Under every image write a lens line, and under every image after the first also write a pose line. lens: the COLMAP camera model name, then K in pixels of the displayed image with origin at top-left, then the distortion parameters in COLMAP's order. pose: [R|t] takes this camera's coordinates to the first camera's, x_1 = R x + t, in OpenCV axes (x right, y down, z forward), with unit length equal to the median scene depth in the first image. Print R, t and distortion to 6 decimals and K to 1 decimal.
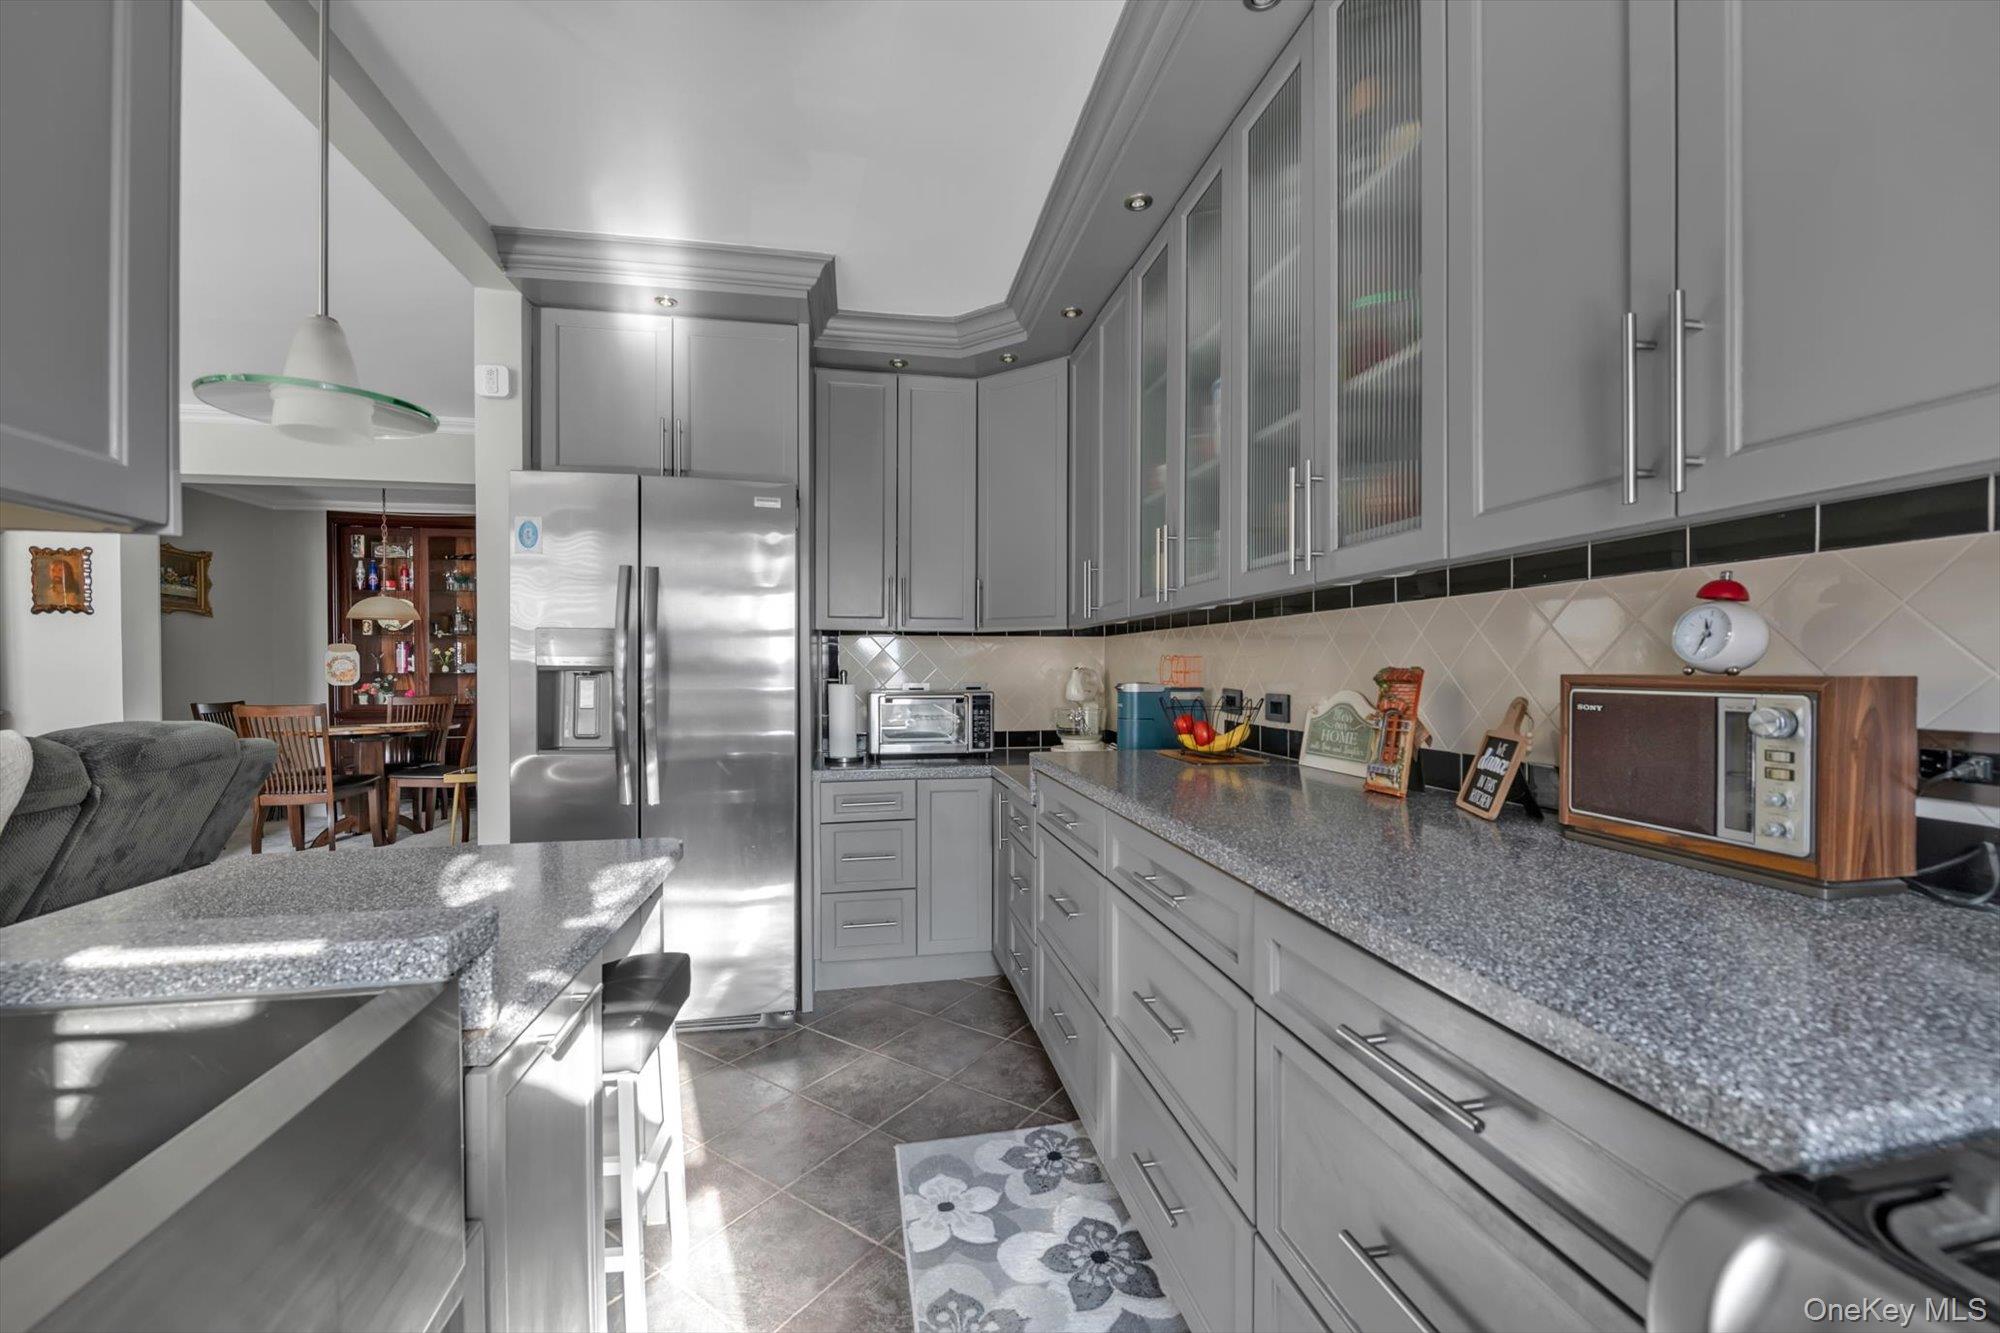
lens RADIAL K [[803.1, 0, 1005.9], [0, 803.1, 669.6], [0, 0, 1]] dist [0.000482, 0.000015]
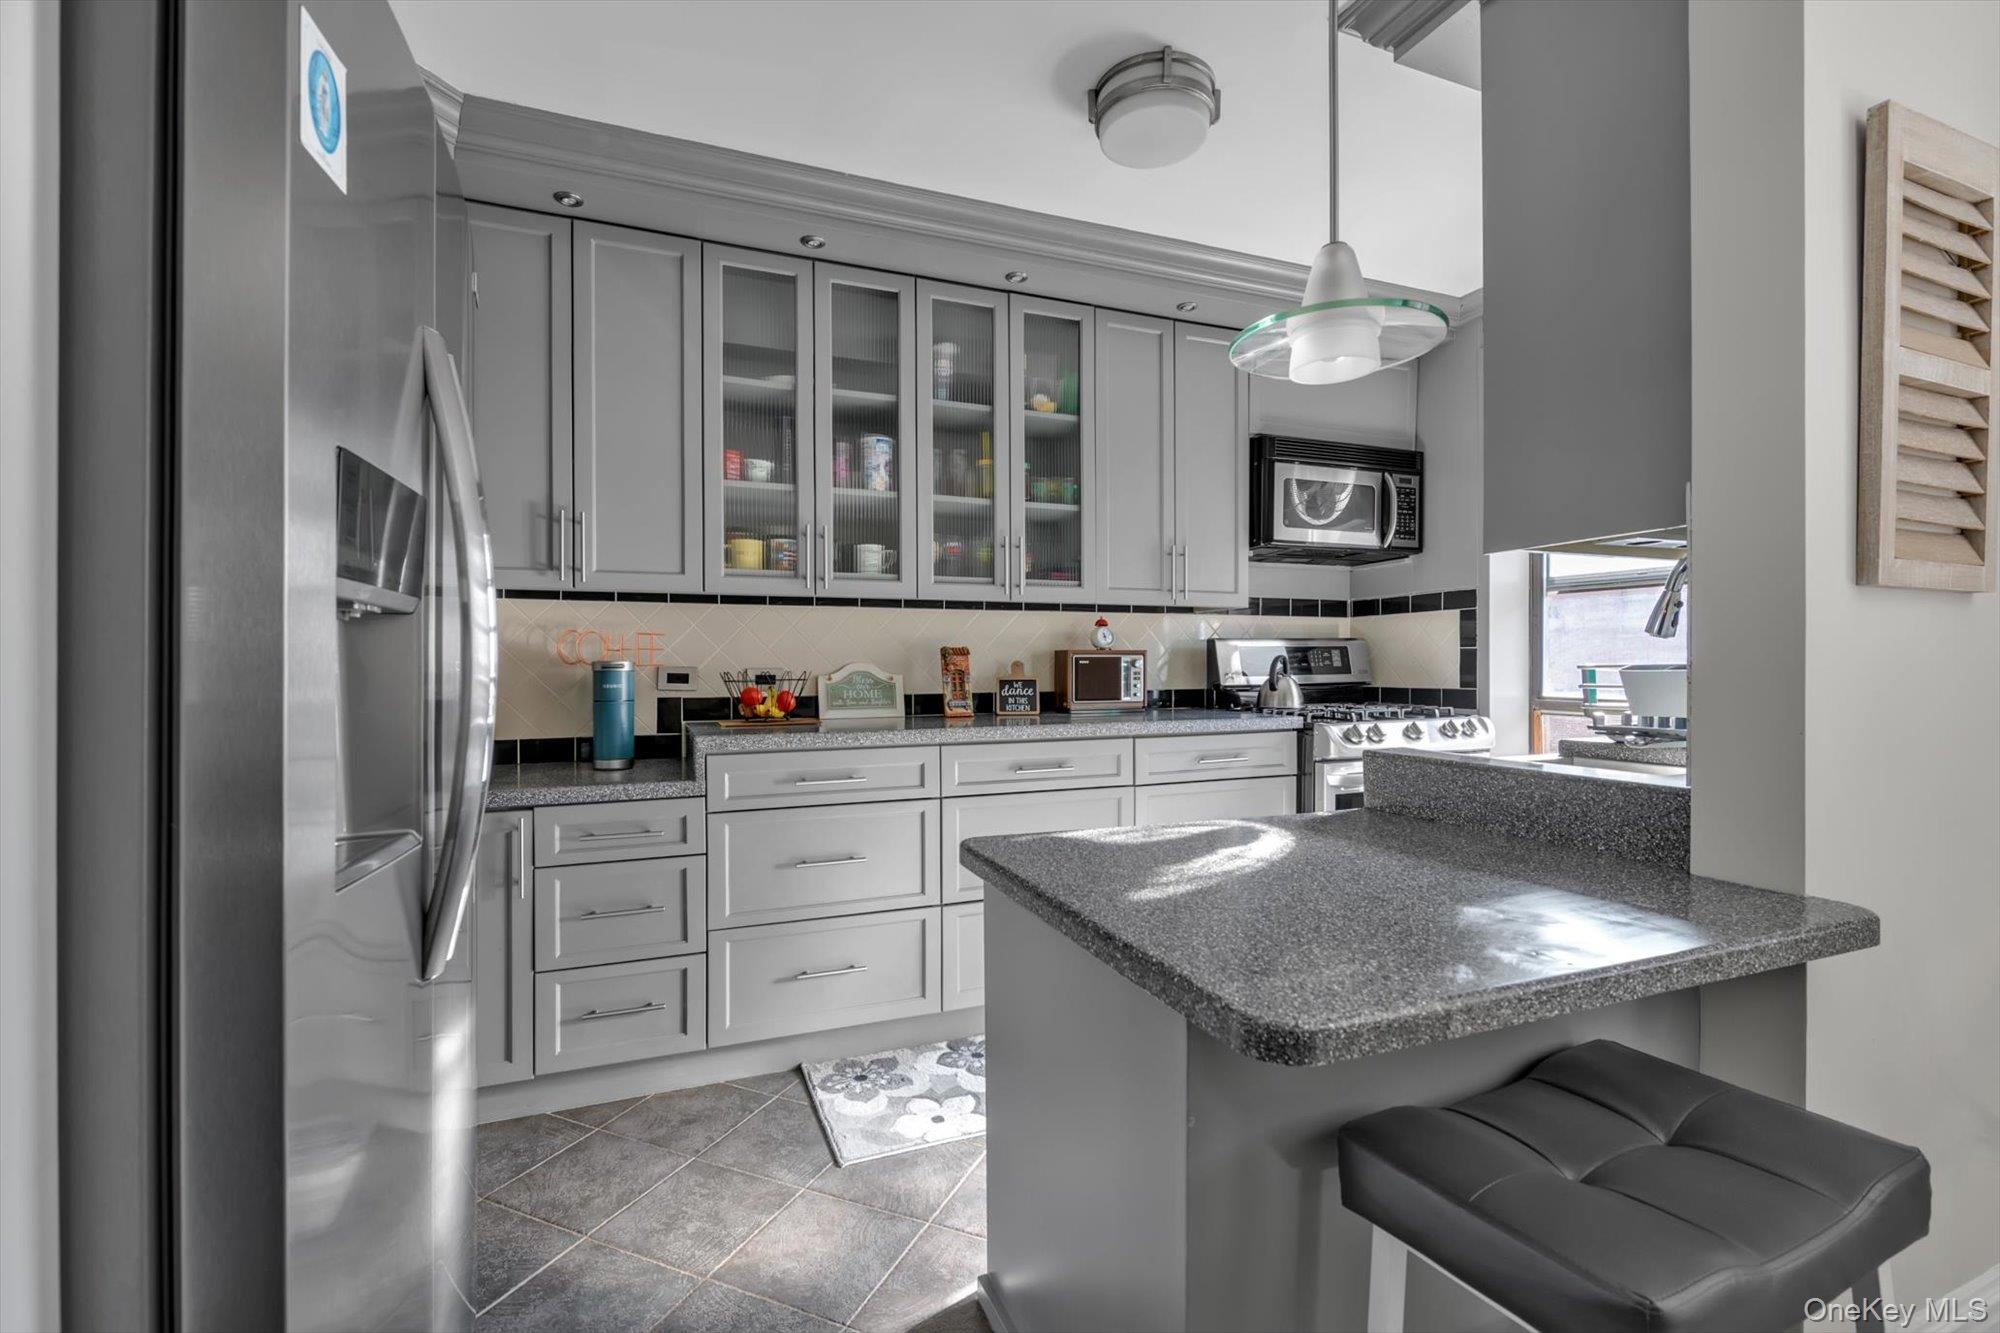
lens RADIAL K [[849.6, 0, 1003.2], [0, 849.6, 665.1], [0, 0, 1]] dist [-0.008357, -0.001043]
pose [[-0.184151, -0.000929, 0.982898, -1.217753], [0.002862, 0.999995, 0.001481, 0.030942], [-0.982894, 0.003085, -0.184147, 1.091405]]
